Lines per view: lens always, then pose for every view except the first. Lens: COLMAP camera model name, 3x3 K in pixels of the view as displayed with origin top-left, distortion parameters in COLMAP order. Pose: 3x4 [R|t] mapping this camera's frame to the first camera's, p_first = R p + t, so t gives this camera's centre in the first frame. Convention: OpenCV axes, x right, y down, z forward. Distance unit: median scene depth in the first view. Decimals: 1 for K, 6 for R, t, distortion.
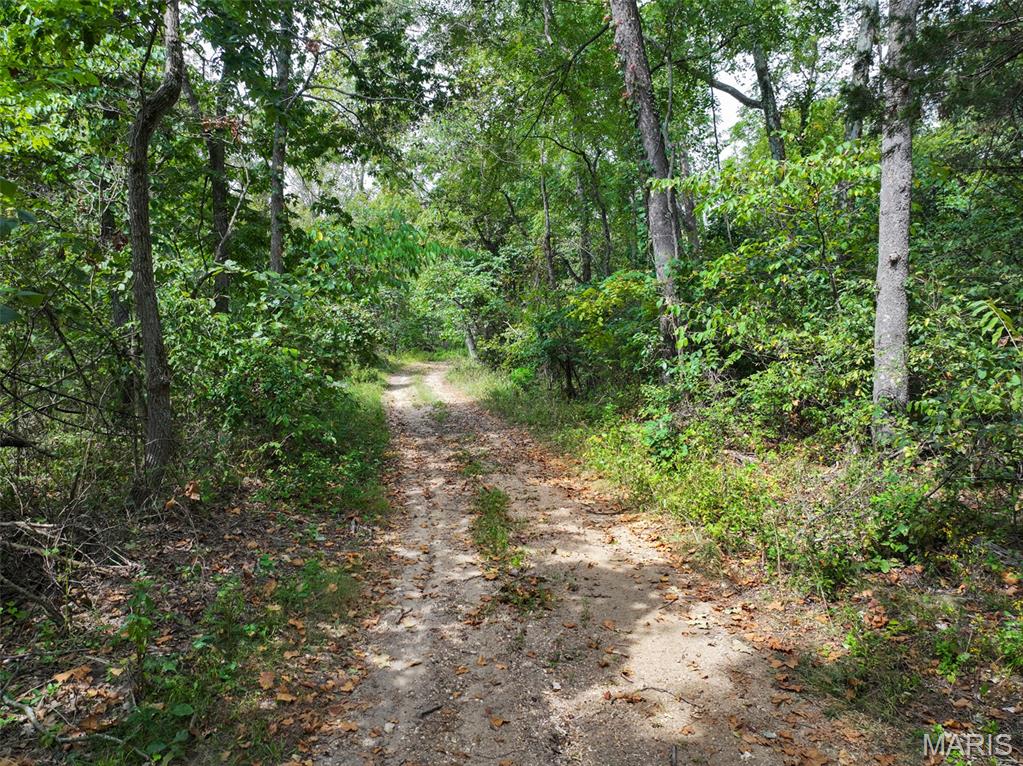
lens RADIAL K [[721.2, 0, 513.5], [0, 721.2, 374.4], [0, 0, 1]] dist [0.007470, 0.008002]
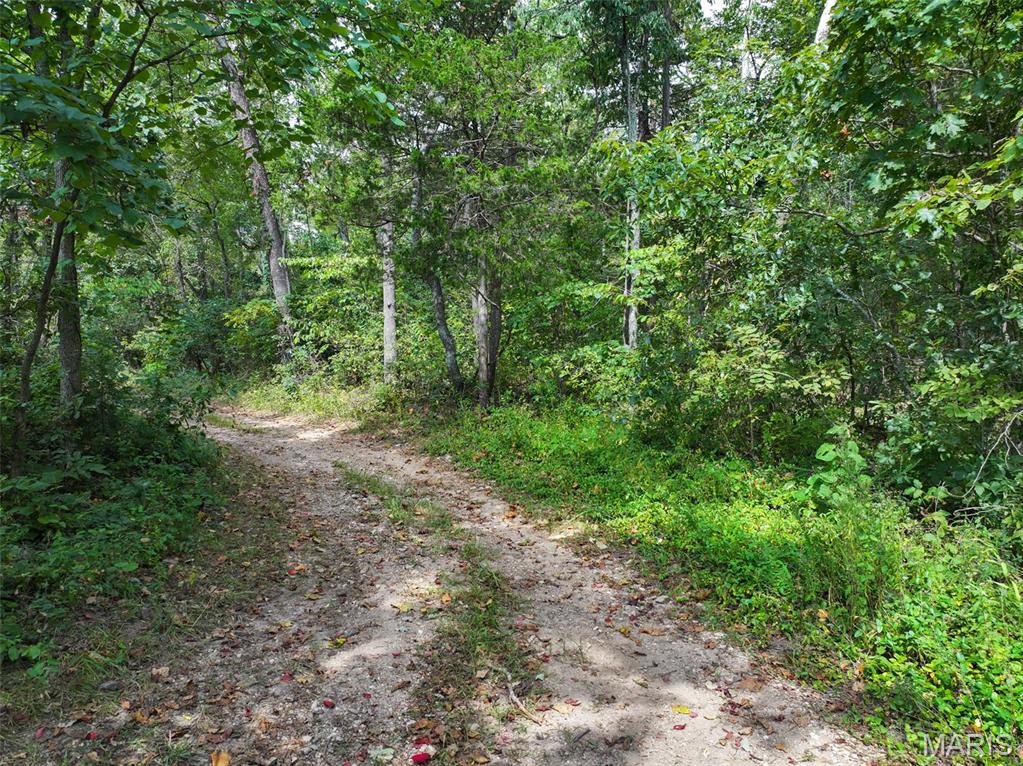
lens RADIAL K [[721.2, 0, 510.6], [0, 721.2, 377.6], [0, 0, 1]] dist [0.007470, 0.008002]
pose [[0.847460, -0.033063, 0.529829, -0.293635], [0.031422, 0.999433, 0.012108, 0.047347], [-0.529929, 0.006387, 0.848018, -0.892593]]
